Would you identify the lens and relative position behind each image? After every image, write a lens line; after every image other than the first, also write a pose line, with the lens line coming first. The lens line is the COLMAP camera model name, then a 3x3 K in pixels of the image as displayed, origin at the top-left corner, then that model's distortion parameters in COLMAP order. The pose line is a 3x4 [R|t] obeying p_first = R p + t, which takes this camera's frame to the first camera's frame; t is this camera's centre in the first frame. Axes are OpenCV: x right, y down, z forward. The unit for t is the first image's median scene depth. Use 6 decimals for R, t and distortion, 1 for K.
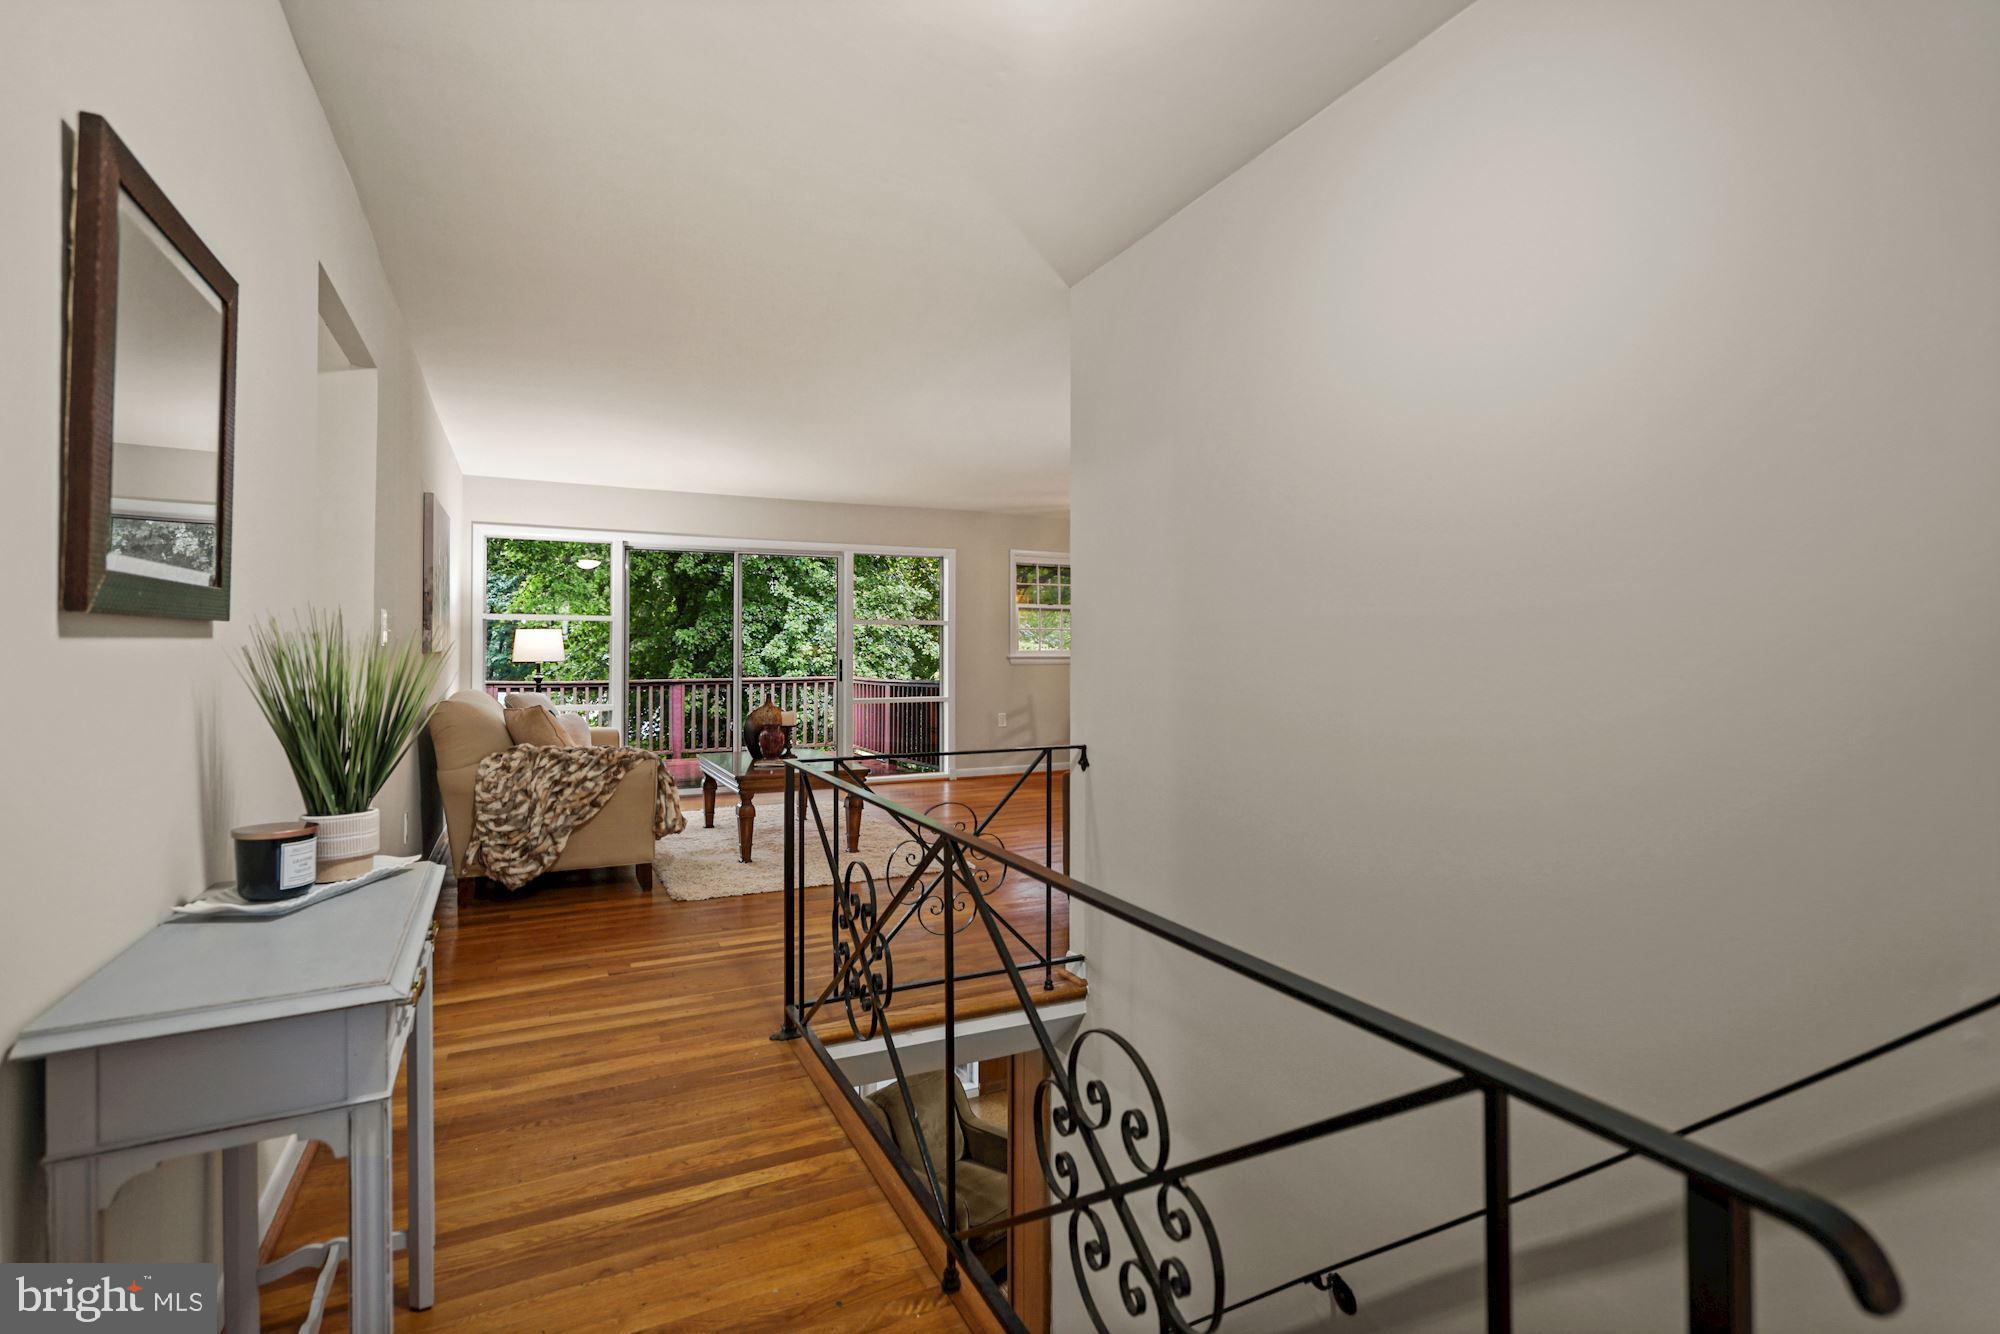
lens RADIAL K [[924.7, 0, 998.5], [0, 924.7, 656.9], [0, 0, 1]] dist [-0.005085, -0.000592]
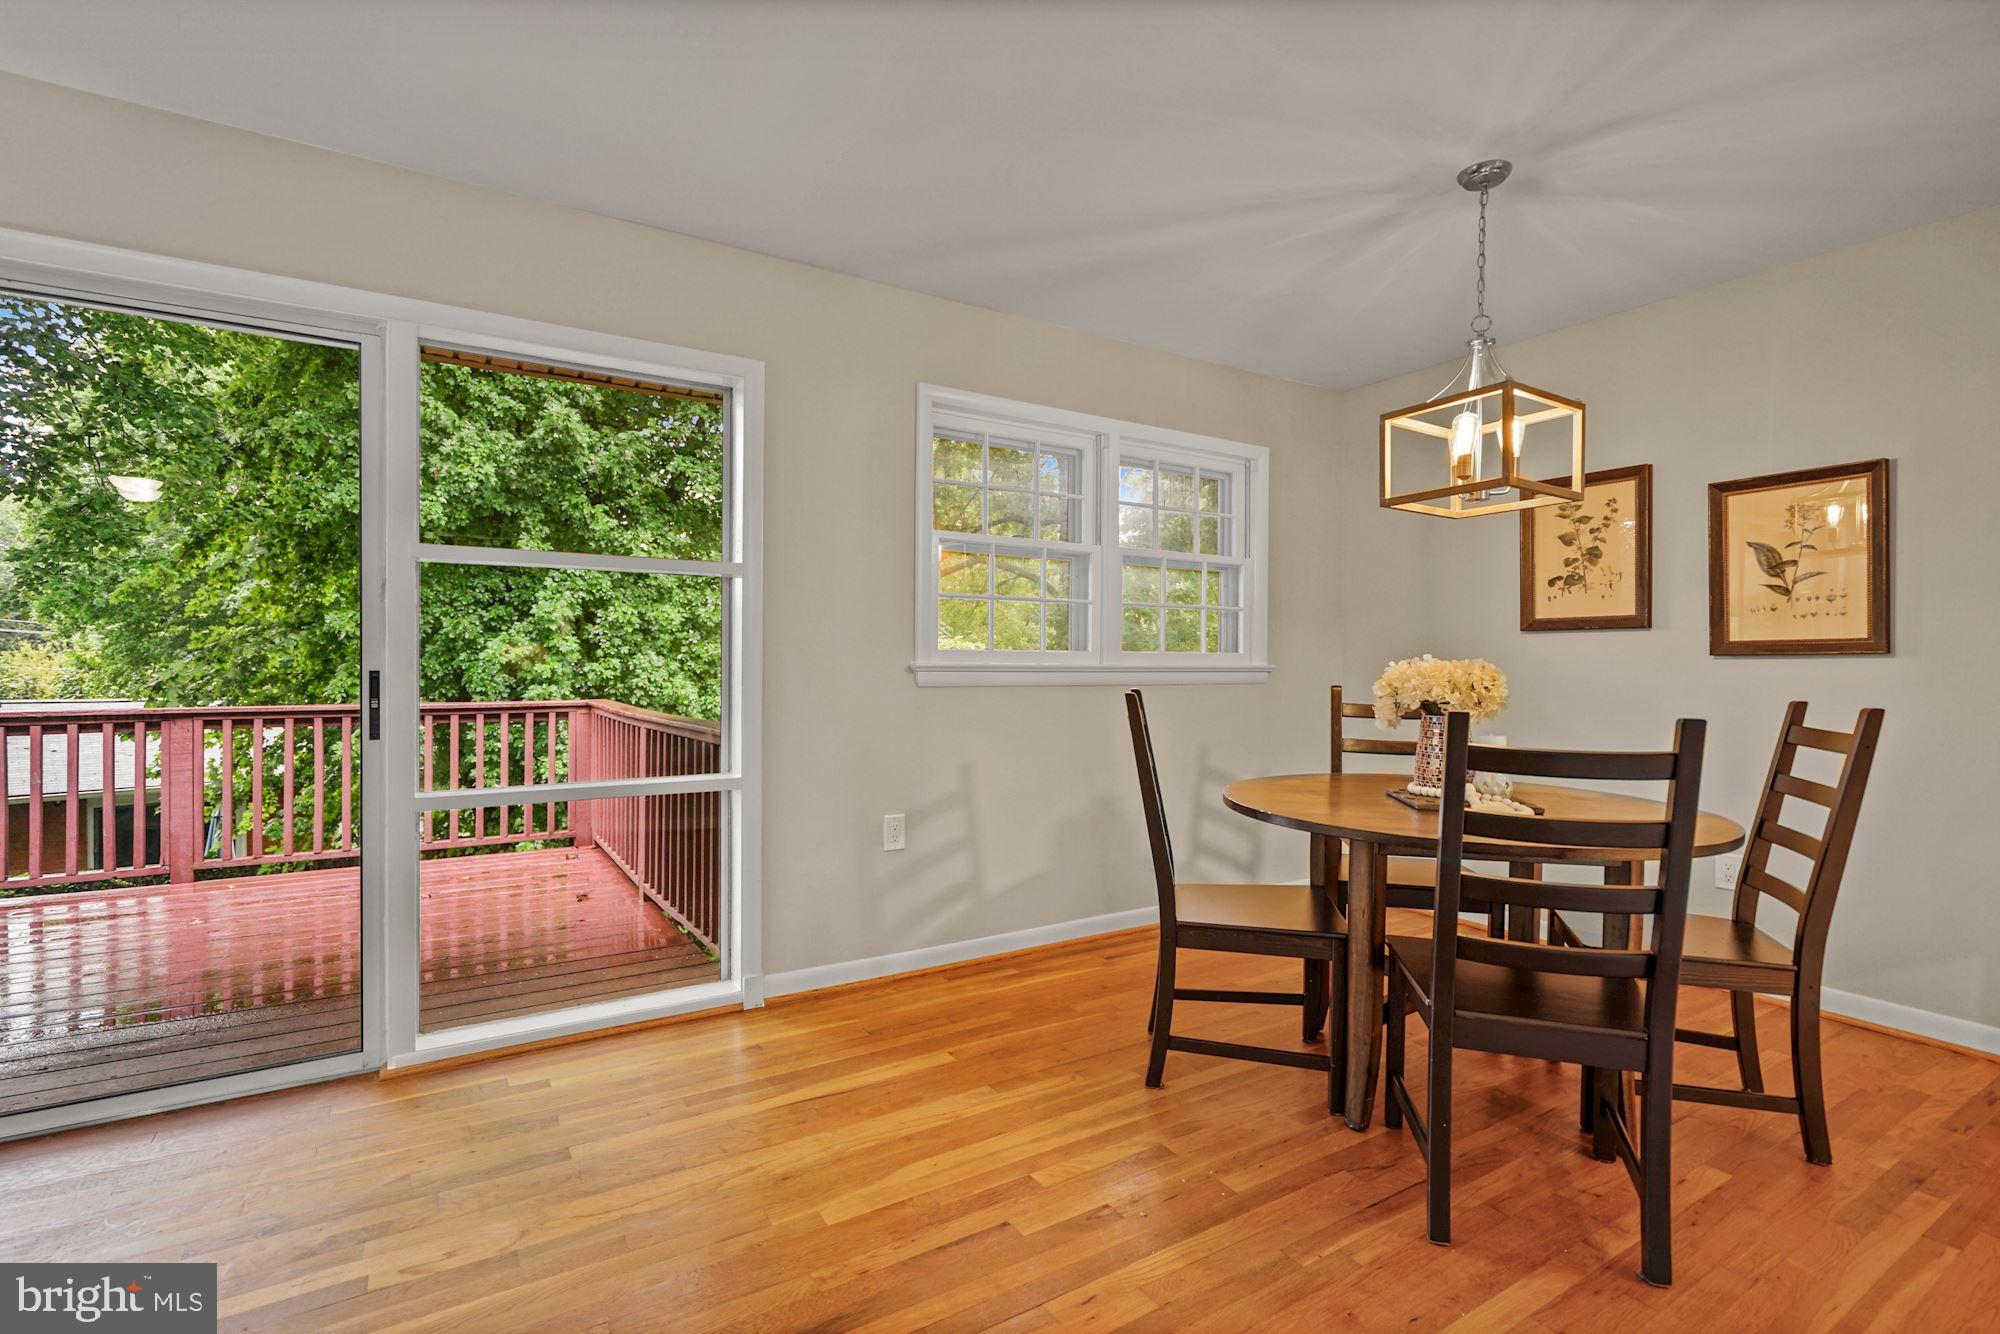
lens RADIAL K [[924.7, 0, 995.6], [0, 924.7, 667.2], [0, 0, 1]] dist [-0.005085, -0.000592]
pose [[0.995479, 0.008647, 0.094586, 0.005285], [-0.008924, 0.999957, 0.002501, -0.000460], [-0.094560, -0.003334, 0.995514, 0.394333]]
